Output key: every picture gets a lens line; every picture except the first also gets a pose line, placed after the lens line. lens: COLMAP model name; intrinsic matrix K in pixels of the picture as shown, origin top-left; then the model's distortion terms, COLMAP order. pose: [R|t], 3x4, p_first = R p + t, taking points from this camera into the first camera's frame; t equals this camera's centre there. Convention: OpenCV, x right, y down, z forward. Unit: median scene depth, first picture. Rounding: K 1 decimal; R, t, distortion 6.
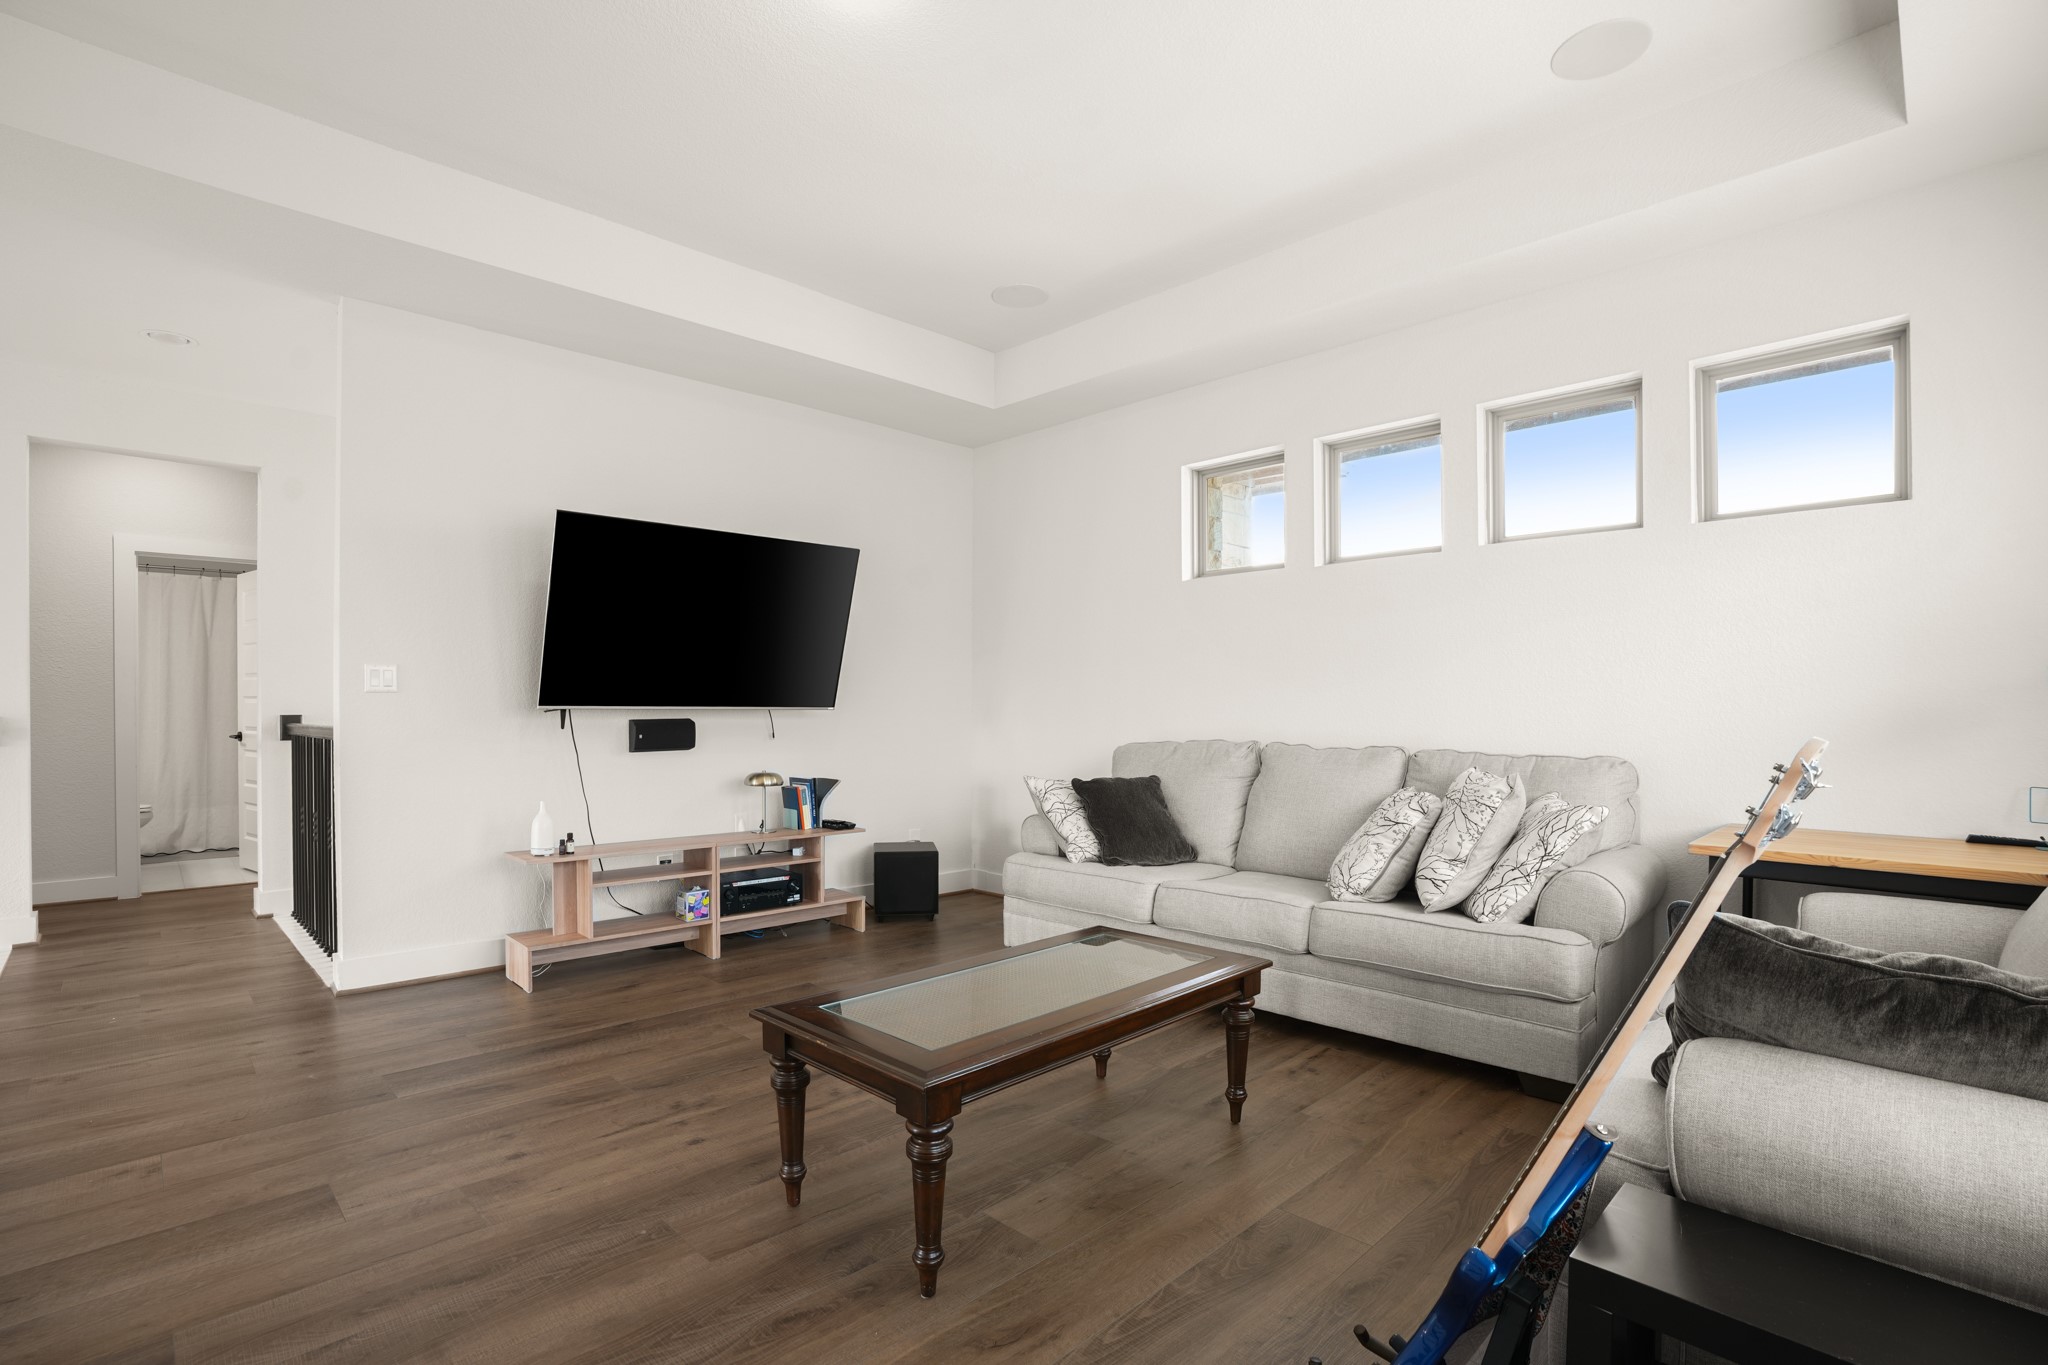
lens RADIAL K [[947.7, 0, 1018.1], [0, 947.7, 709.8], [0, 0, 1]] dist [-0.001884, -0.000402]
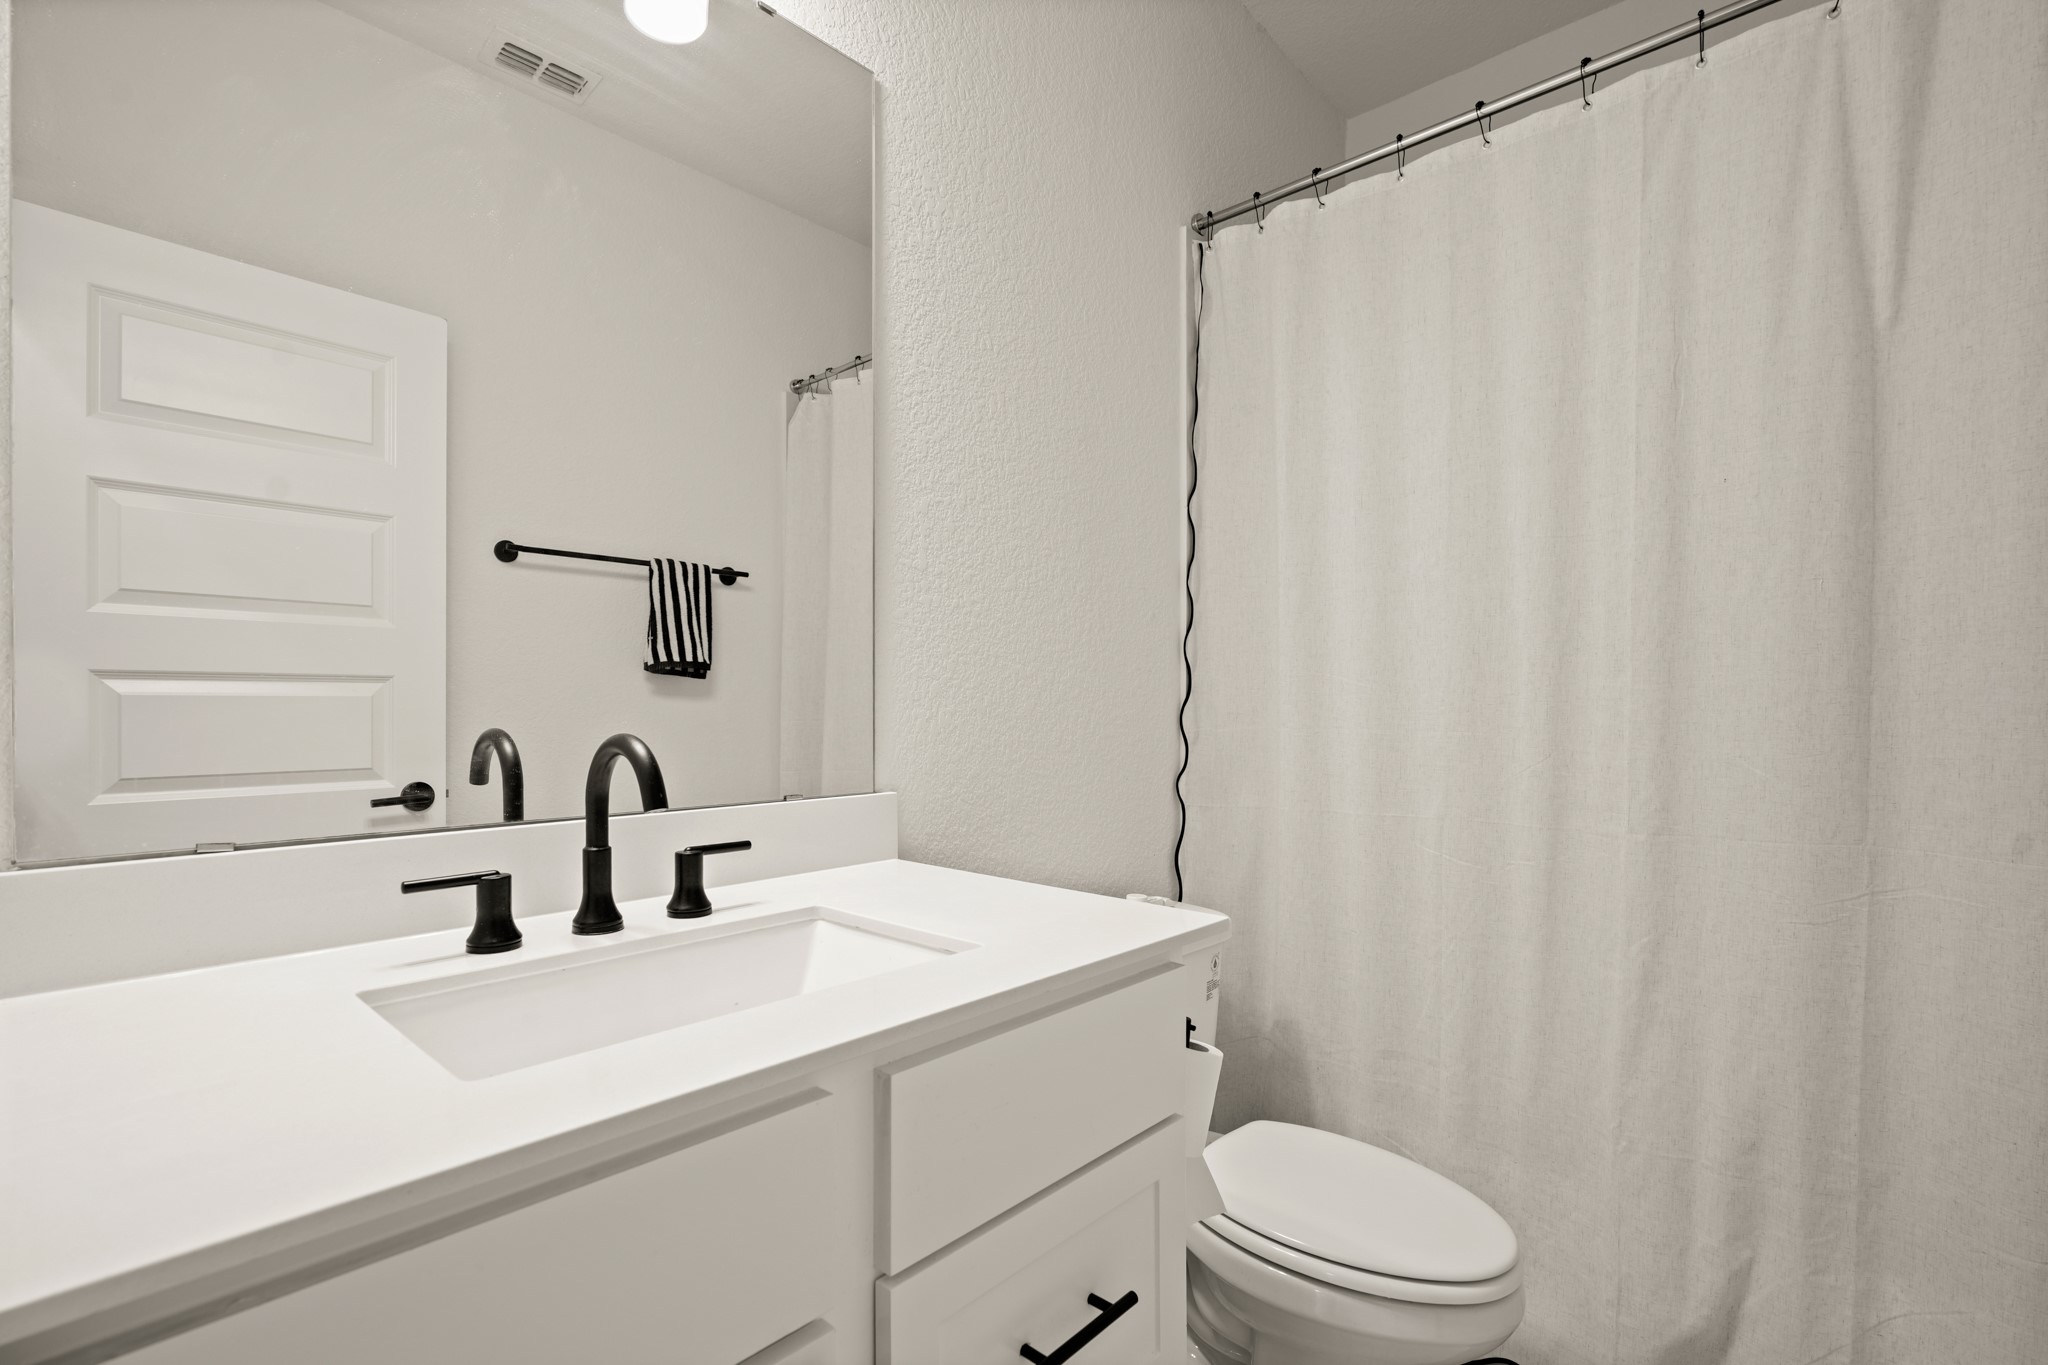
lens RADIAL K [[947.7, 0, 1018.1], [0, 947.7, 709.8], [0, 0, 1]] dist [-0.001884, -0.000402]
pose [[0.055045, 0.005563, -0.998468, -0.741895], [-0.006677, 0.999964, 0.005203, -0.004055], [0.998462, 0.006380, 0.055080, 0.896522]]
